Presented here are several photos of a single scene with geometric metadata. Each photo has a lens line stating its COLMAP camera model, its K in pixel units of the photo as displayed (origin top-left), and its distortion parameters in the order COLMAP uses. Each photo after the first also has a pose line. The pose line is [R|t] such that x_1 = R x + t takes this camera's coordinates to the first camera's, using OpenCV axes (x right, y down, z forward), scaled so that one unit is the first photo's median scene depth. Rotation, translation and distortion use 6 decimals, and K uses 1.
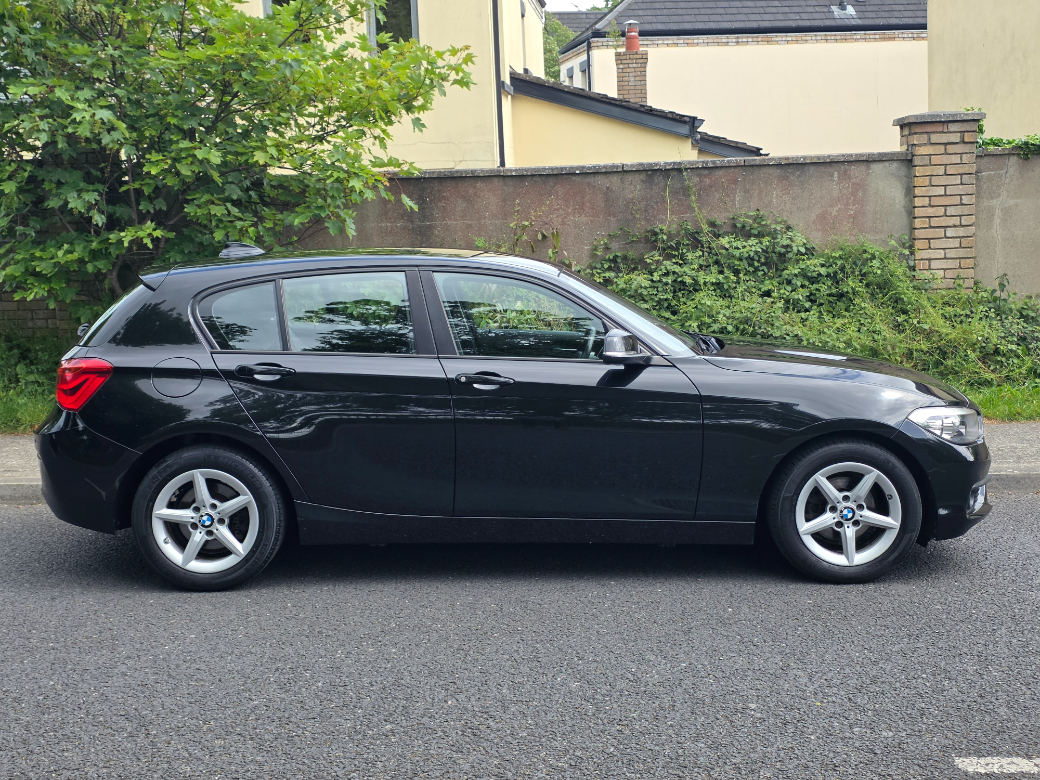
lens RADIAL K [[1389.2, 0, 518.8], [0, 1389.2, 389.7], [0, 0, 1]] dist [0.070138, 0.000000]
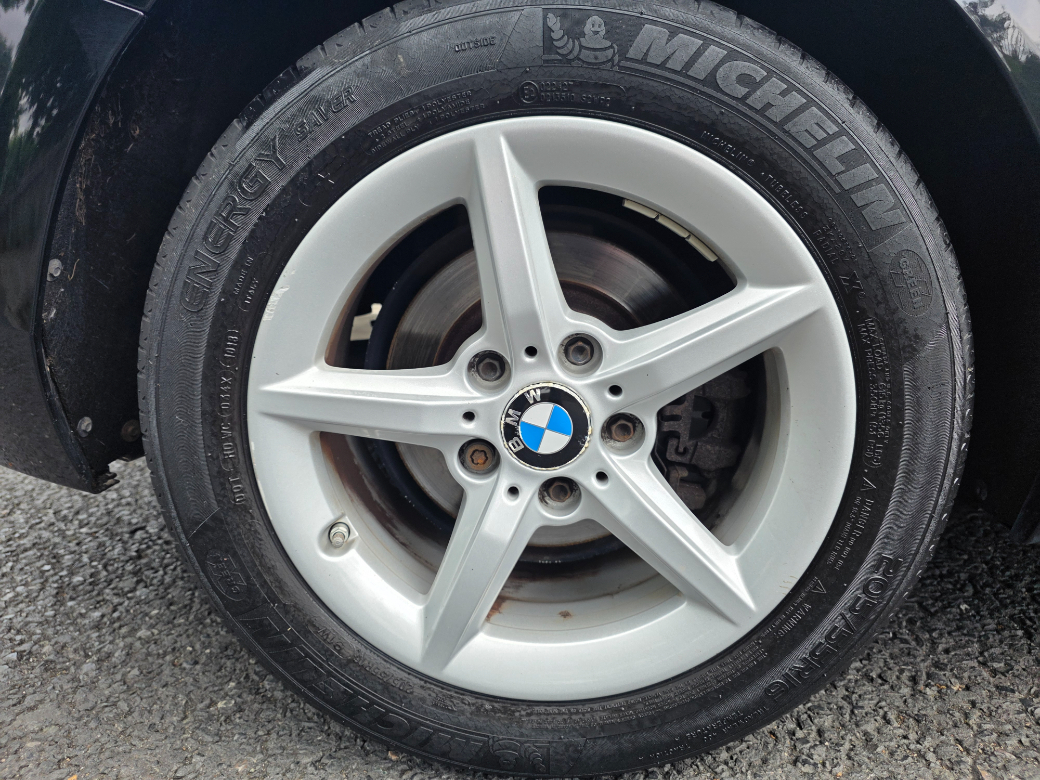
lens RADIAL K [[711.5, 0, 521.6], [0, 711.5, 393.0], [0, 0, 1]] dist [0.012955, -0.004844]
pose [[0.997202, -0.010658, -0.073986, -0.220087], [0.022024, 0.987738, 0.154560, 0.074825], [0.071431, -0.155757, 0.985209, 0.908652]]
